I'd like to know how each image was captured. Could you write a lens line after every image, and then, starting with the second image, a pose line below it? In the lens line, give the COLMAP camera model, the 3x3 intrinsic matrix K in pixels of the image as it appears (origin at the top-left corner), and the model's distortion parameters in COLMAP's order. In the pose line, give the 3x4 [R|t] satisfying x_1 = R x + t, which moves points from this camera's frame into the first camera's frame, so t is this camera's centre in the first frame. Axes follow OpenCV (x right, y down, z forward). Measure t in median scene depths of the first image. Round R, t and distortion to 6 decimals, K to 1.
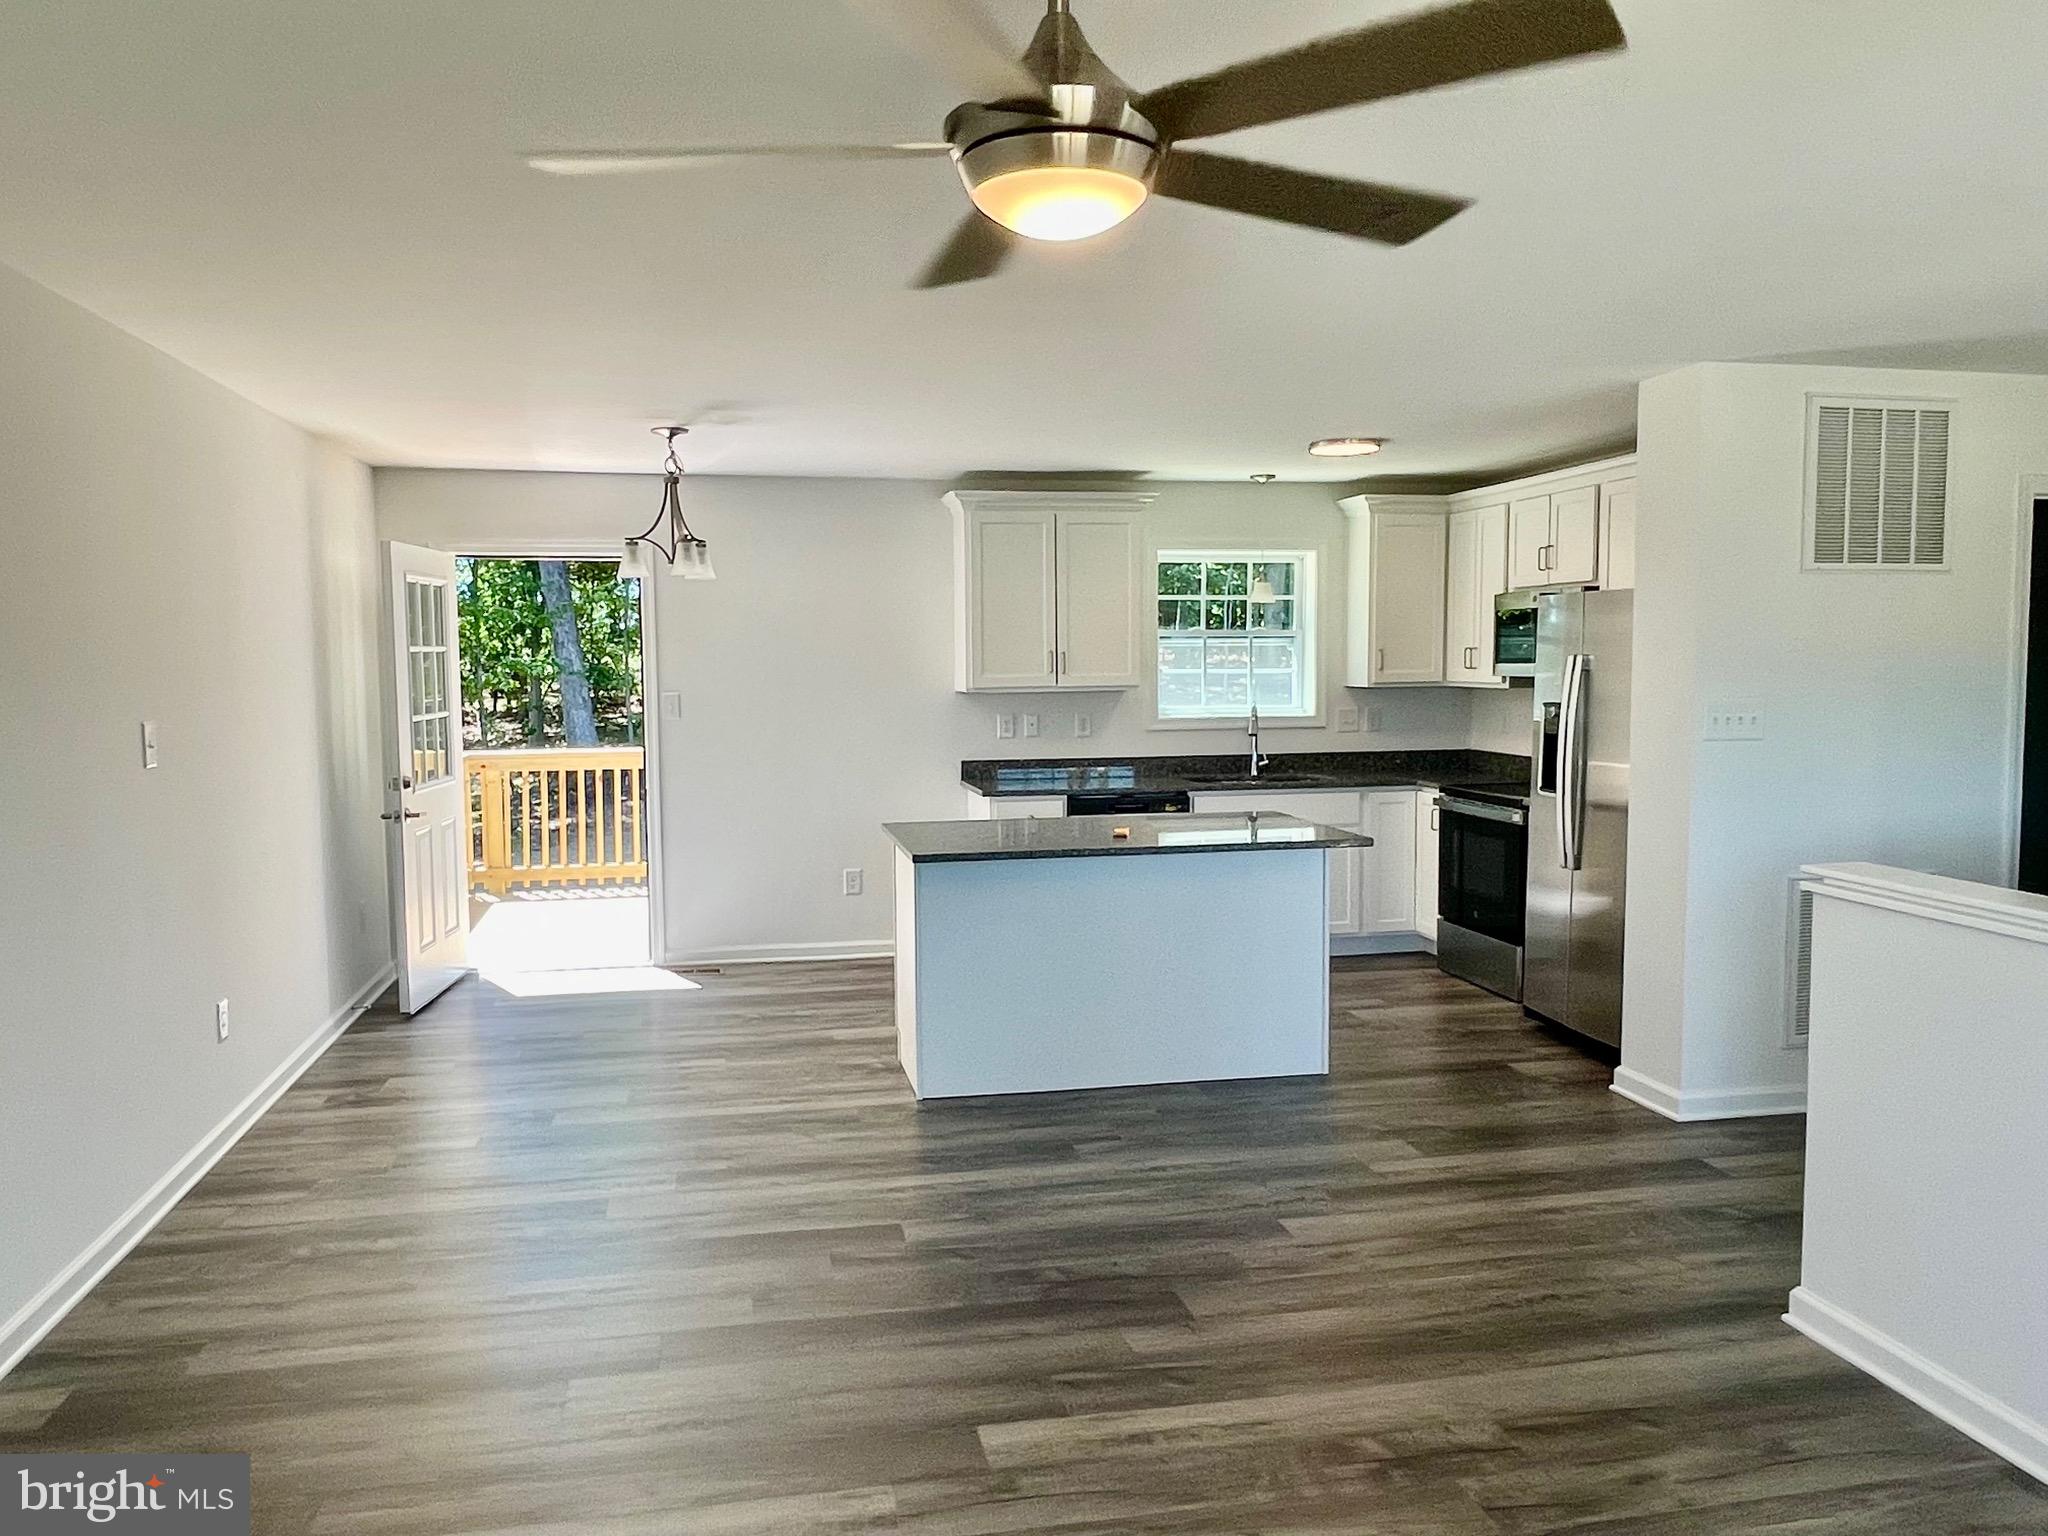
lens RADIAL K [[1507.2, 0, 1021.6], [0, 1507.2, 764.3], [0, 0, 1]] dist [0.000278, 0.000076]
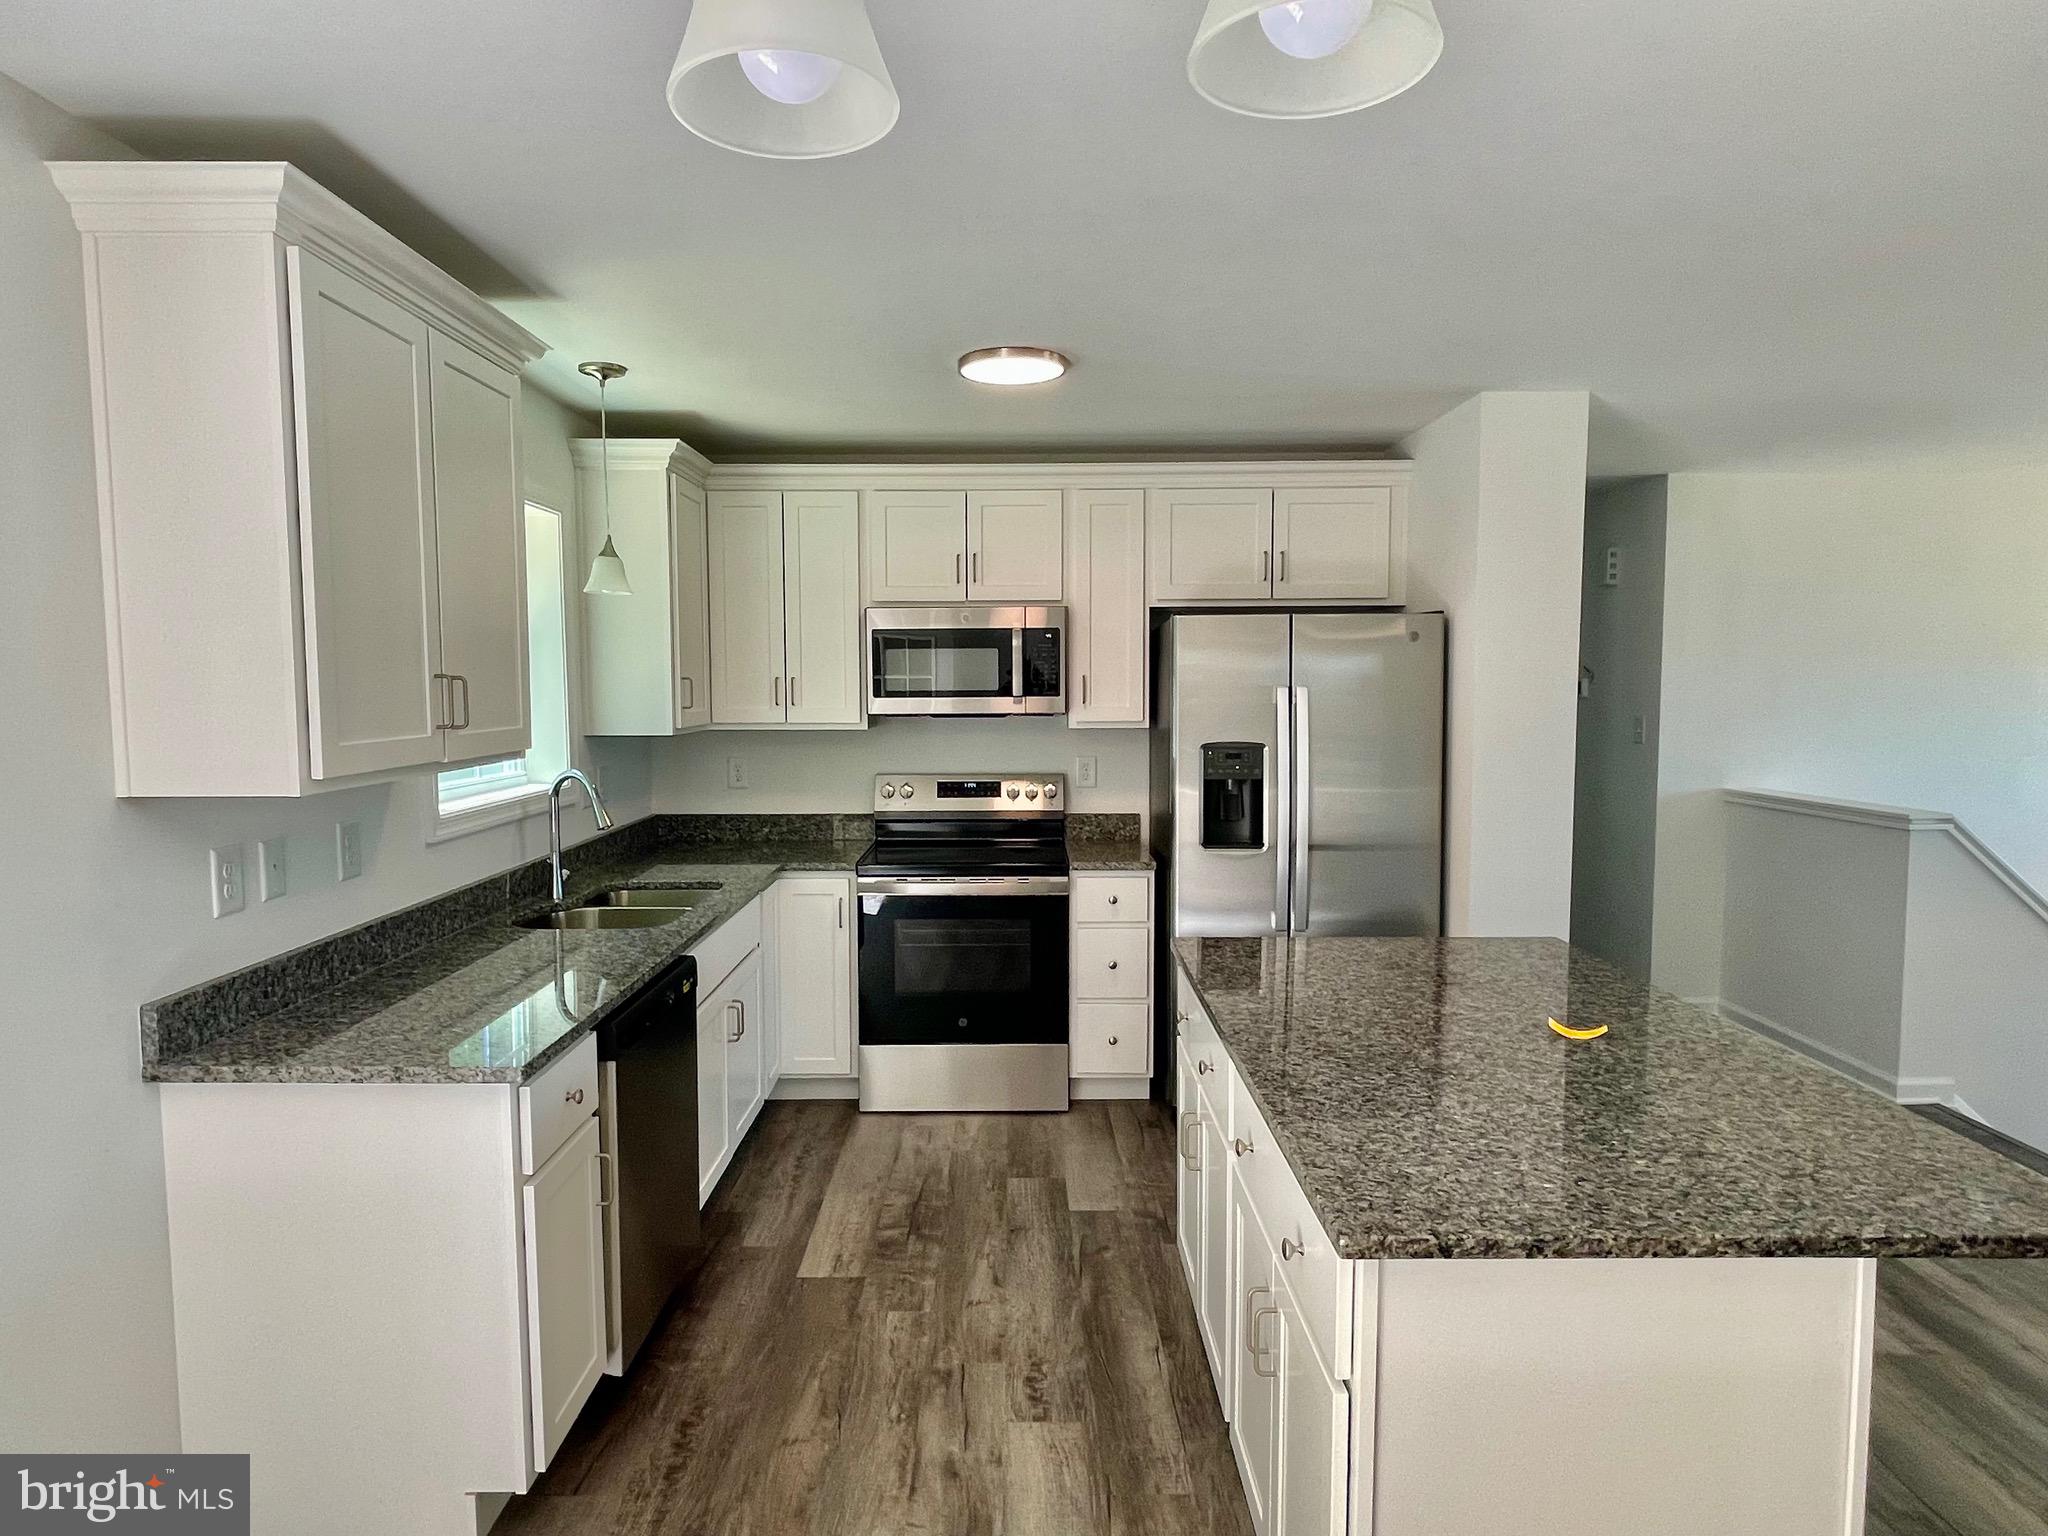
lens RADIAL K [[1194.3, 0, 1020.9], [0, 1194.3, 774.5], [0, 0, 1]] dist [-0.000411, -0.000224]
pose [[0.200670, -0.076339, 0.976680, -0.255748], [0.079742, 0.994924, 0.061382, -0.056524], [-0.976408, 0.065565, 0.205739, 0.775351]]
